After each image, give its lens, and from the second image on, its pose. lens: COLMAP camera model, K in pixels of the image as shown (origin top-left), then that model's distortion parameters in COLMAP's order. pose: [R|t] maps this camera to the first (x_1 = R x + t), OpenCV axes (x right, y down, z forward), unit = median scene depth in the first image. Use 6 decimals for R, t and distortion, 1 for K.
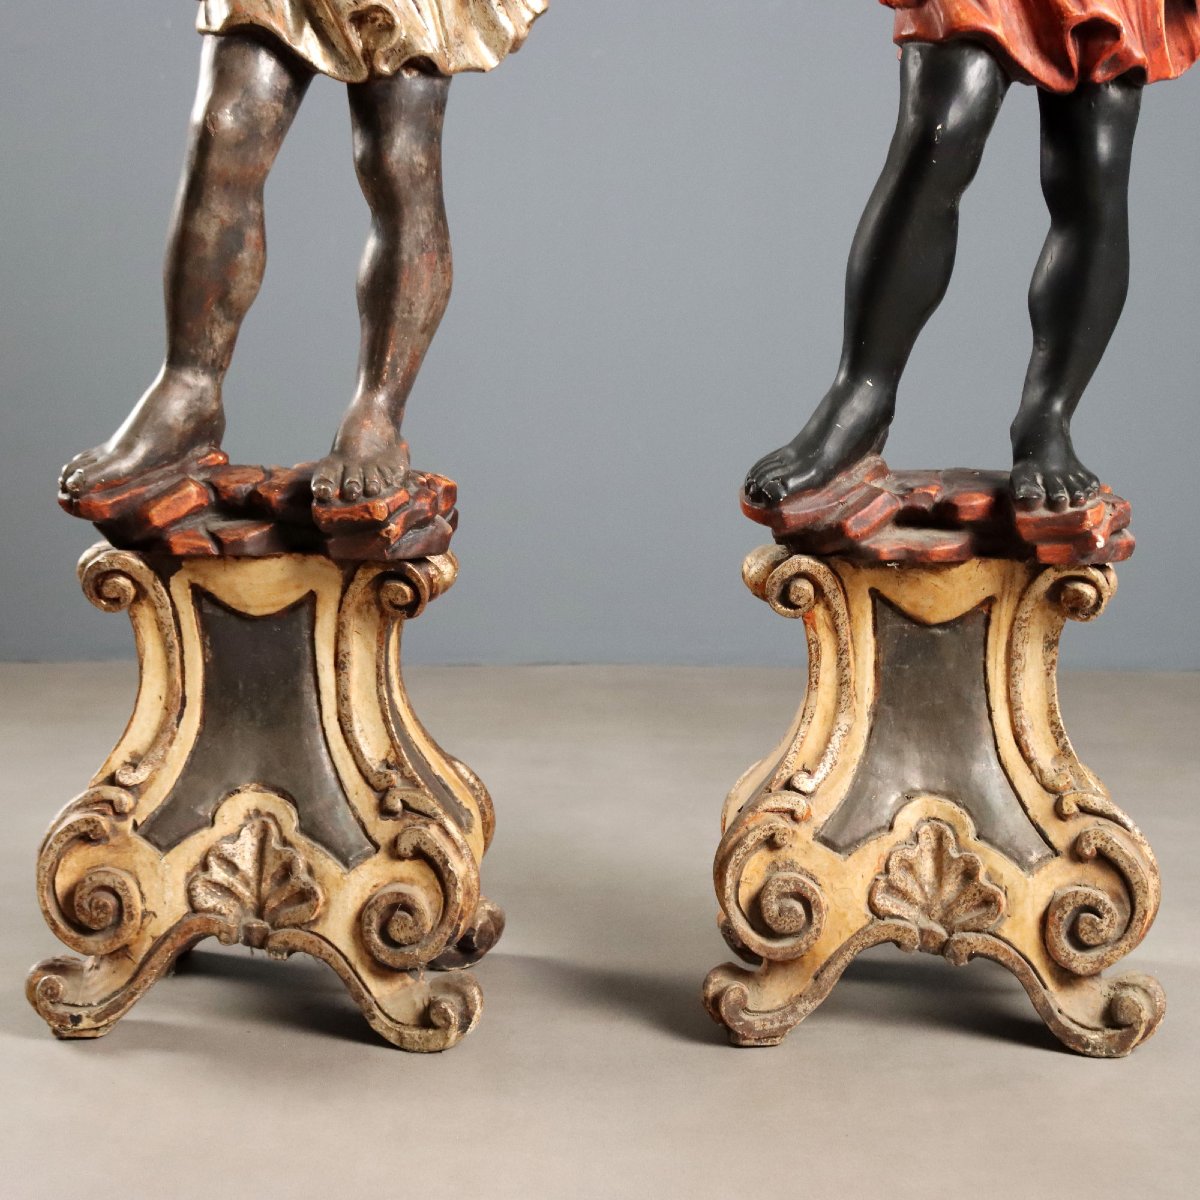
lens RADIAL K [[1925.3, 0, 600.0], [0, 1925.3, 600.0], [0, 0, 1]] dist [-0.086930, 0.052441]
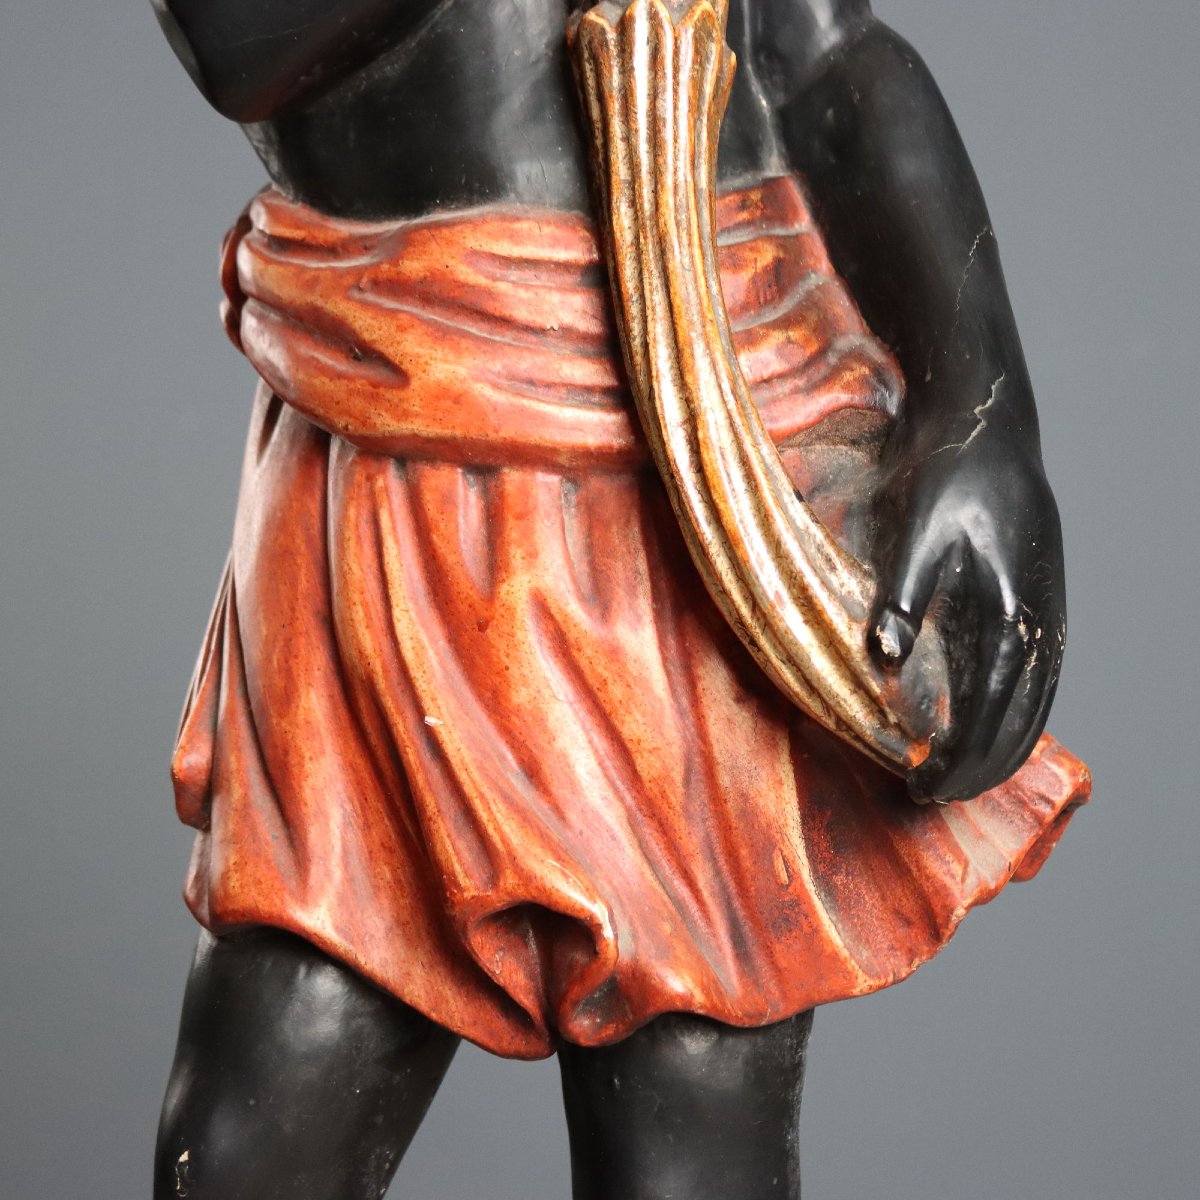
lens RADIAL K [[2613.3, 0, 600.0], [0, 2613.3, 600.0], [0, 0, 1]] dist [-0.048024, 0.156512]
pose [[0.940735, -0.014321, -0.338840, 0.420622], [-0.029982, 0.991684, -0.125155, -0.280067], [0.337815, 0.127896, 0.932483, 0.474744]]
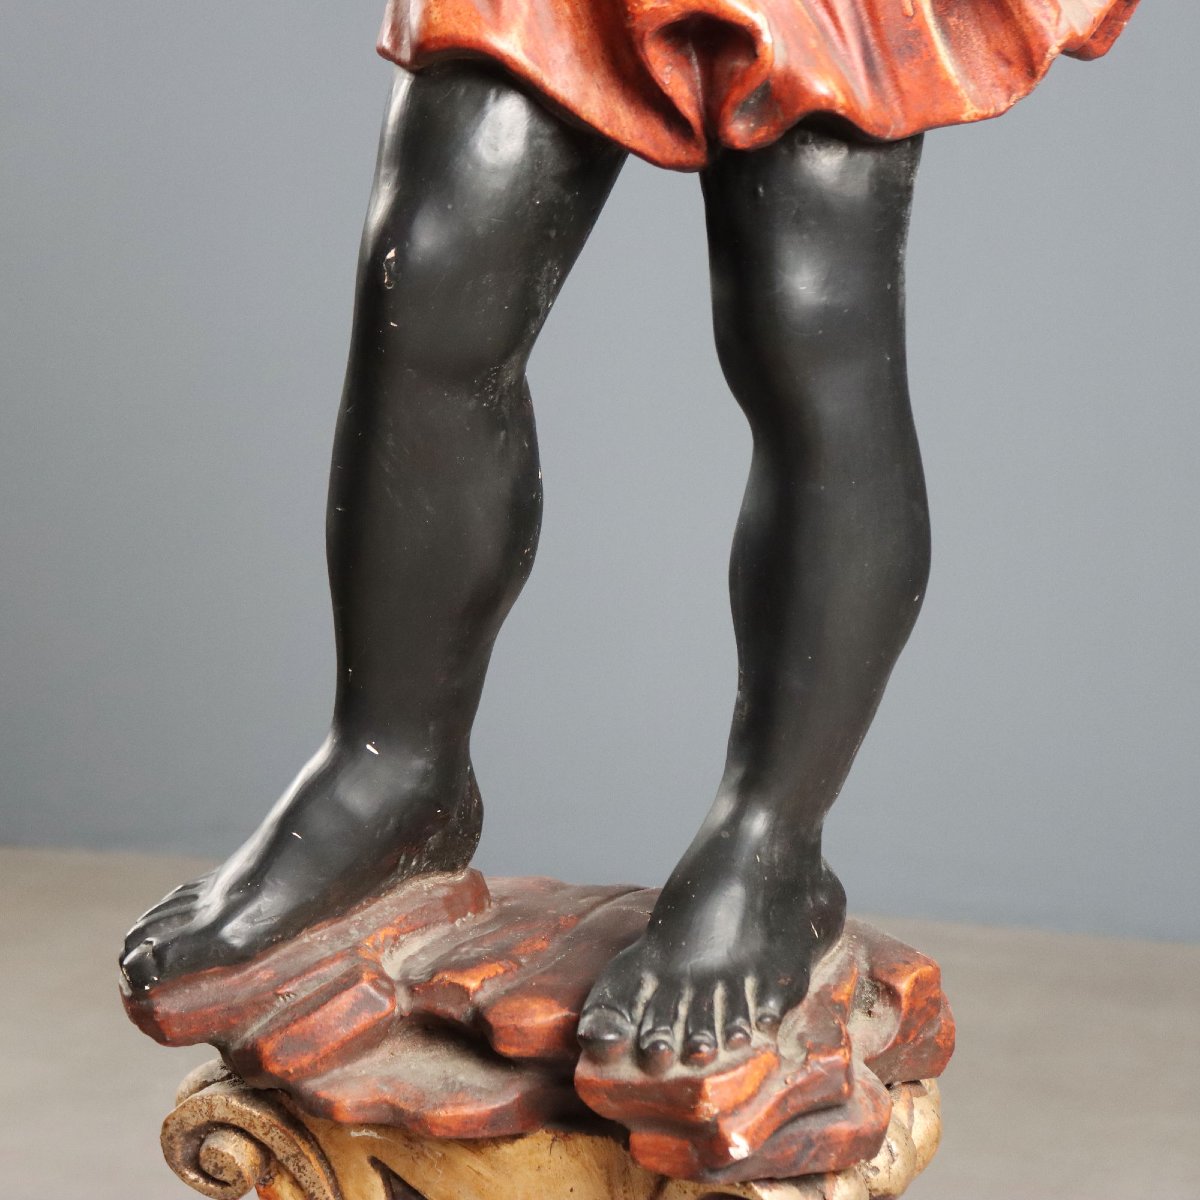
lens RADIAL K [[2613.3, 0, 600.0], [0, 2613.3, 600.0], [0, 0, 1]] dist [-0.048024, 0.156512]
pose [[0.951126, 0.039212, -0.306303, 0.402272], [-0.037487, 0.999231, 0.011515, -0.161868], [0.306519, 0.000531, 0.951864, 0.379529]]
